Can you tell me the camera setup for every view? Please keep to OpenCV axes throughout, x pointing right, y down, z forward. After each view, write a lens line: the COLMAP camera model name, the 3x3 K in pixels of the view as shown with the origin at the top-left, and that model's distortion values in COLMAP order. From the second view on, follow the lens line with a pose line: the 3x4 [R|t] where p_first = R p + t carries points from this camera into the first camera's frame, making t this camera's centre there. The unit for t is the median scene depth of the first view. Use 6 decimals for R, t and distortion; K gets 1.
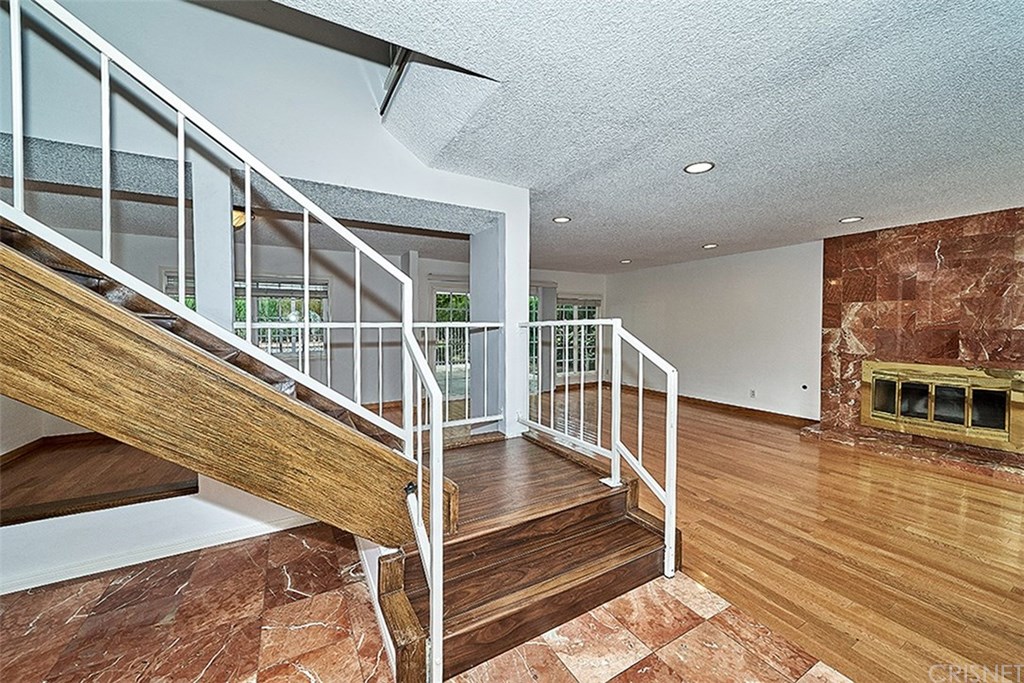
lens RADIAL K [[372.7, 0, 487.8], [0, 372.7, 335.4], [0, 0, 1]] dist [-0.010712, 0.000038]
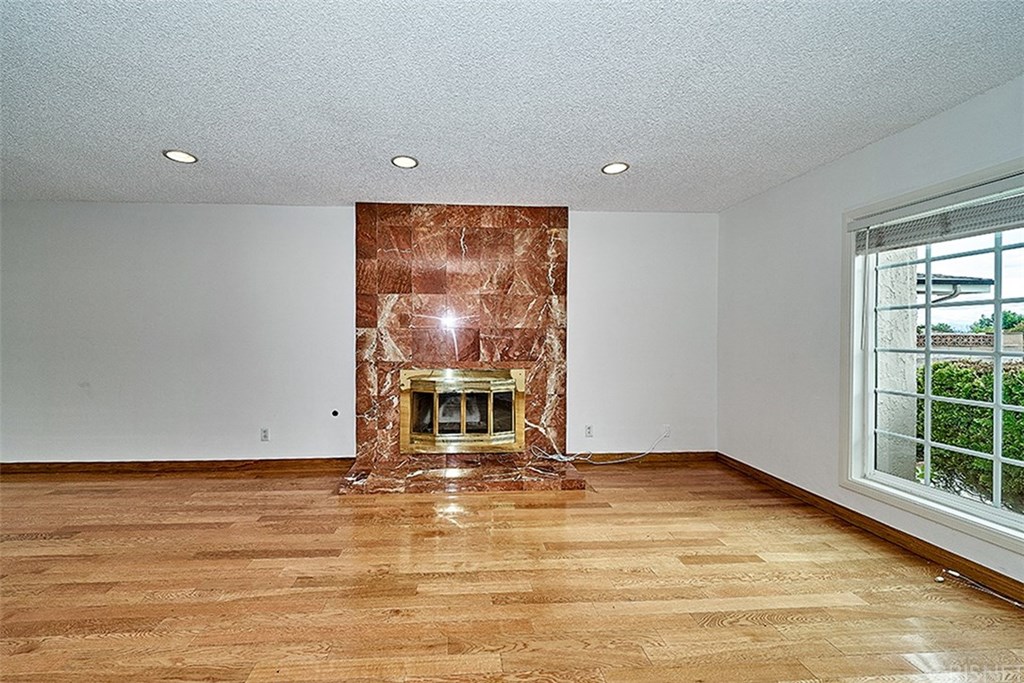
lens RADIAL K [[363.4, 0, 468.6], [0, 363.4, 340.9], [0, 0, 1]] dist [0.000585, -0.001021]
pose [[0.403410, -0.000761, 0.915019, 0.373959], [0.028345, 0.999530, -0.011665, 0.020673], [-0.914580, 0.030642, 0.403242, 0.554178]]
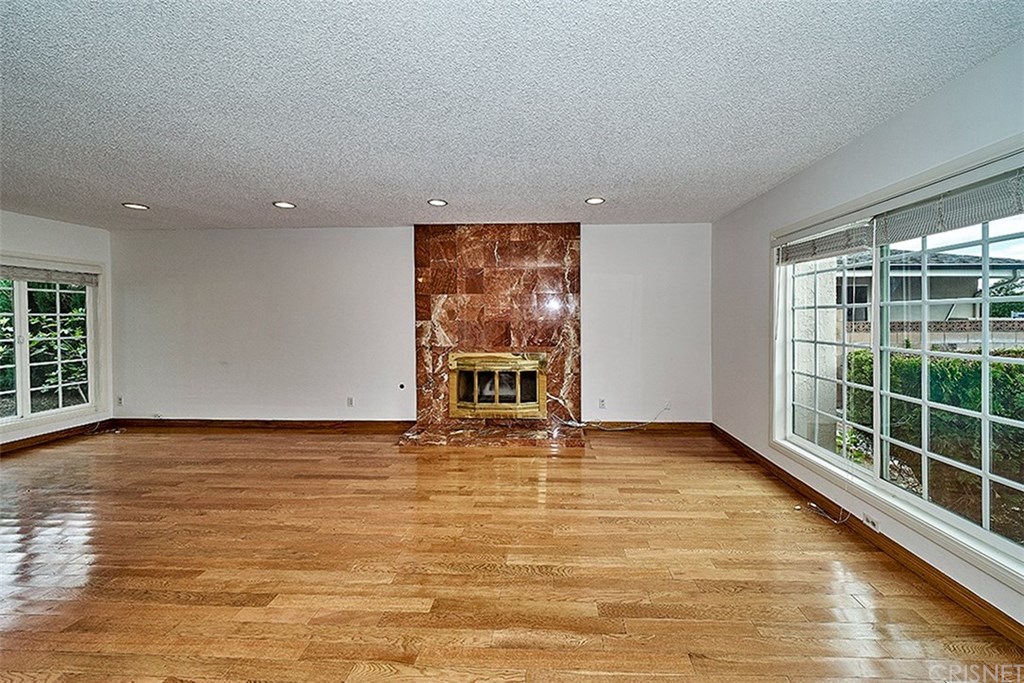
lens RADIAL K [[363.4, 0, 540.6], [0, 363.4, 326.5], [0, 0, 1]] dist [0.000585, -0.001021]
pose [[0.480788, -0.014170, 0.876722, 0.272803], [0.030933, 0.999521, -0.000808, 0.004975], [-0.876291, 0.027508, 0.480996, 0.304874]]
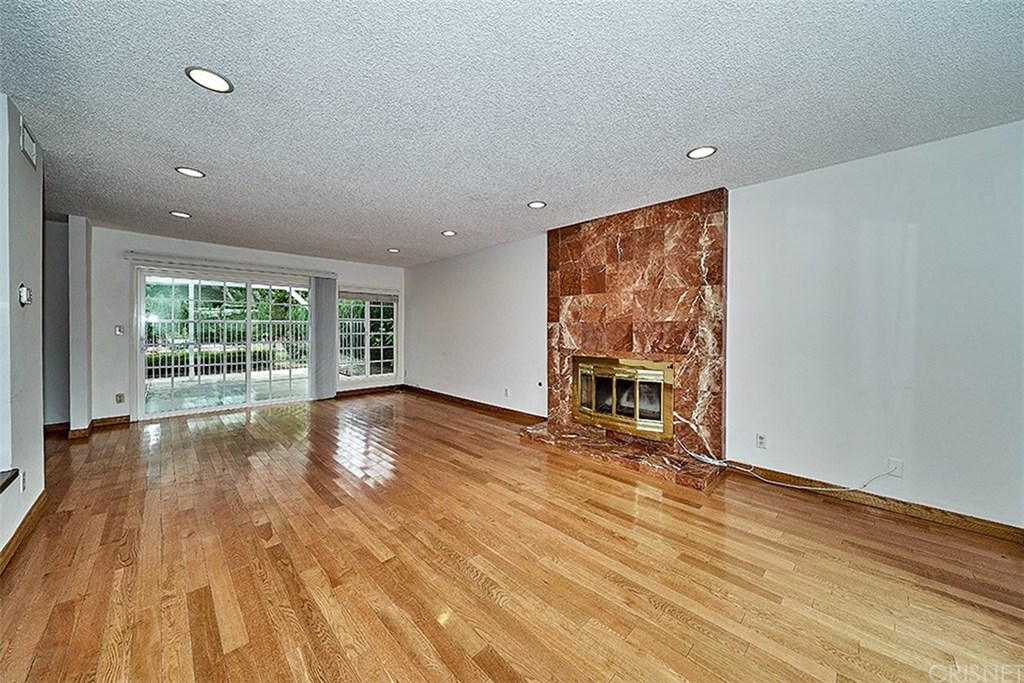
lens RADIAL K [[363.4, 0, 512.6], [0, 363.4, 335.5], [0, 0, 1]] dist [0.000585, -0.001021]
pose [[0.953257, 0.008789, 0.302034, 0.564898], [-0.003160, 0.999812, -0.019121, 0.034470], [-0.302145, 0.017273, 0.953105, 0.125607]]
